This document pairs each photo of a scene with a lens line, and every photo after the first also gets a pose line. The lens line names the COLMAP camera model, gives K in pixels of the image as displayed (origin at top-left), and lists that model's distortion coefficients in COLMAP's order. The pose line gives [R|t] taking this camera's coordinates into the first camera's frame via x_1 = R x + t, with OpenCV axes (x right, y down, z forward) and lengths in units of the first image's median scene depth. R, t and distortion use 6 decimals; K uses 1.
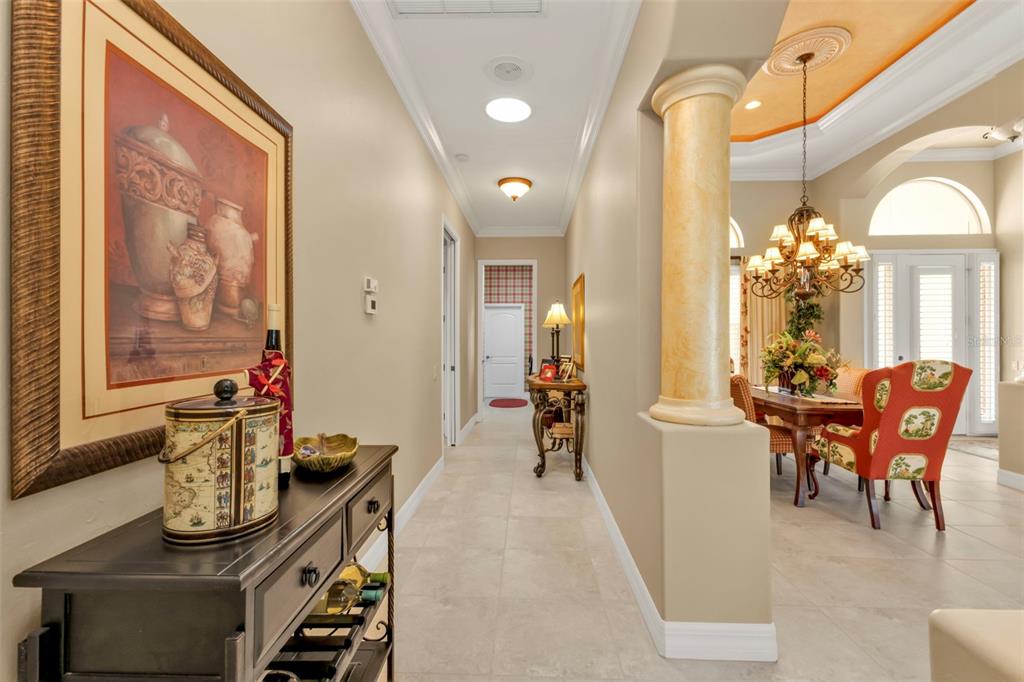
lens RADIAL K [[446.7, 0, 509.2], [0, 446.7, 338.2], [0, 0, 1]] dist [0.009675, 0.000084]
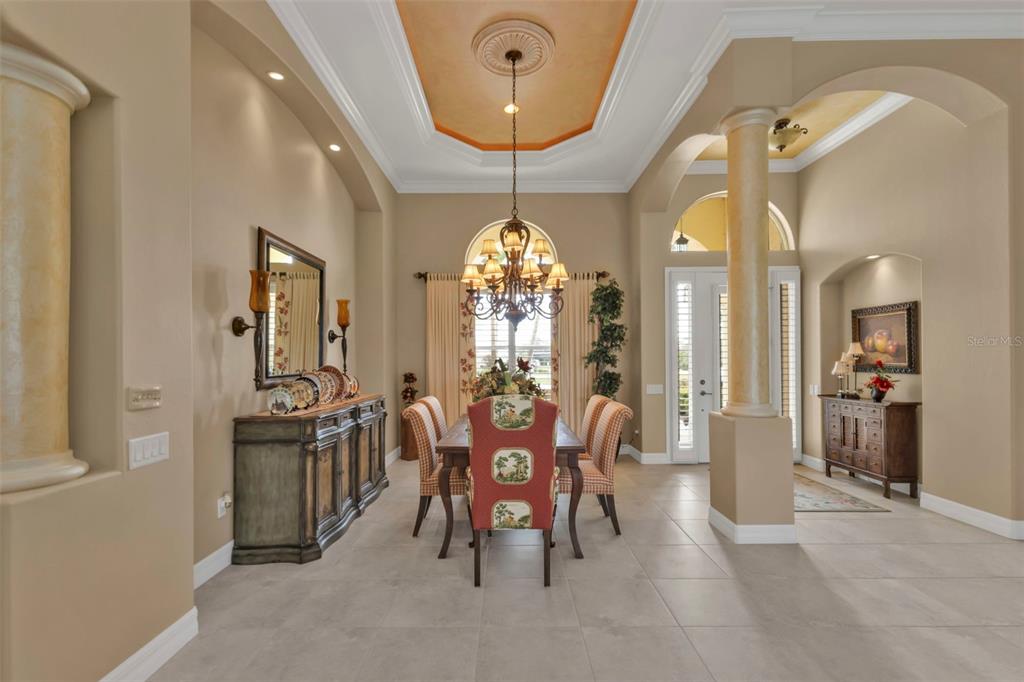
lens RADIAL K [[456.8, 0, 504.1], [0, 456.8, 356.3], [0, 0, 1]] dist [0.004706, 0.000105]
pose [[0.999234, -0.005900, 0.038691, 0.855943], [0.005708, 0.999971, 0.005065, -0.030404], [-0.038719, -0.004840, 0.999238, 0.107745]]
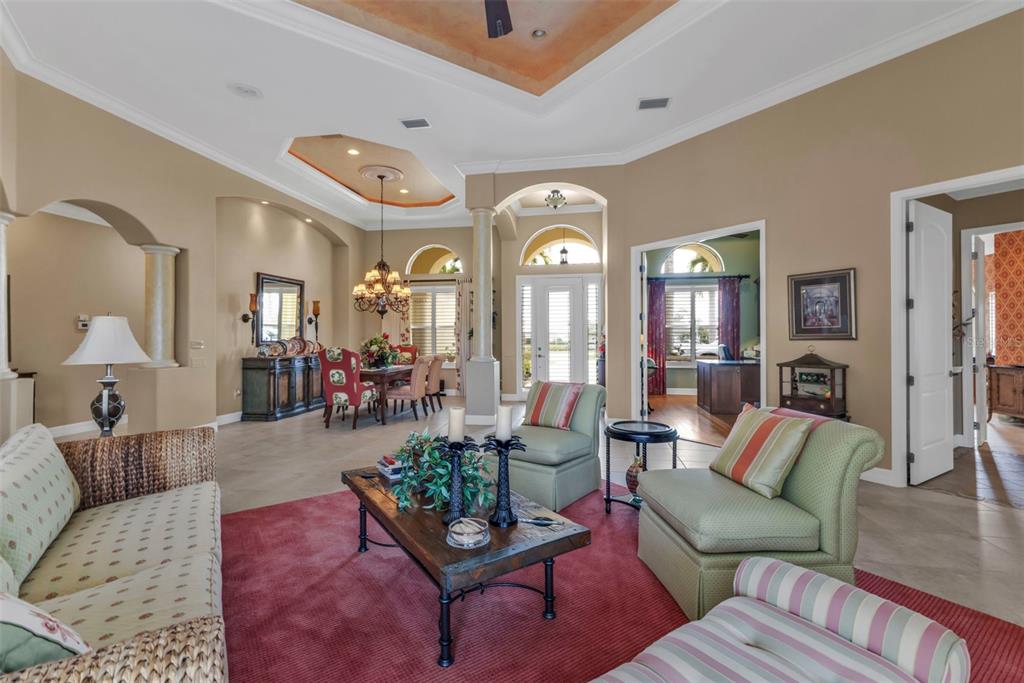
lens RADIAL K [[454.6, 0, 508.8], [0, 454.6, 333.8], [0, 0, 1]] dist [0.004360, -0.000136]
pose [[0.990653, -0.002724, -0.136379, 1.987553], [0.003539, 0.999977, 0.005738, -0.024694], [0.136360, -0.006167, 0.990640, -1.000338]]
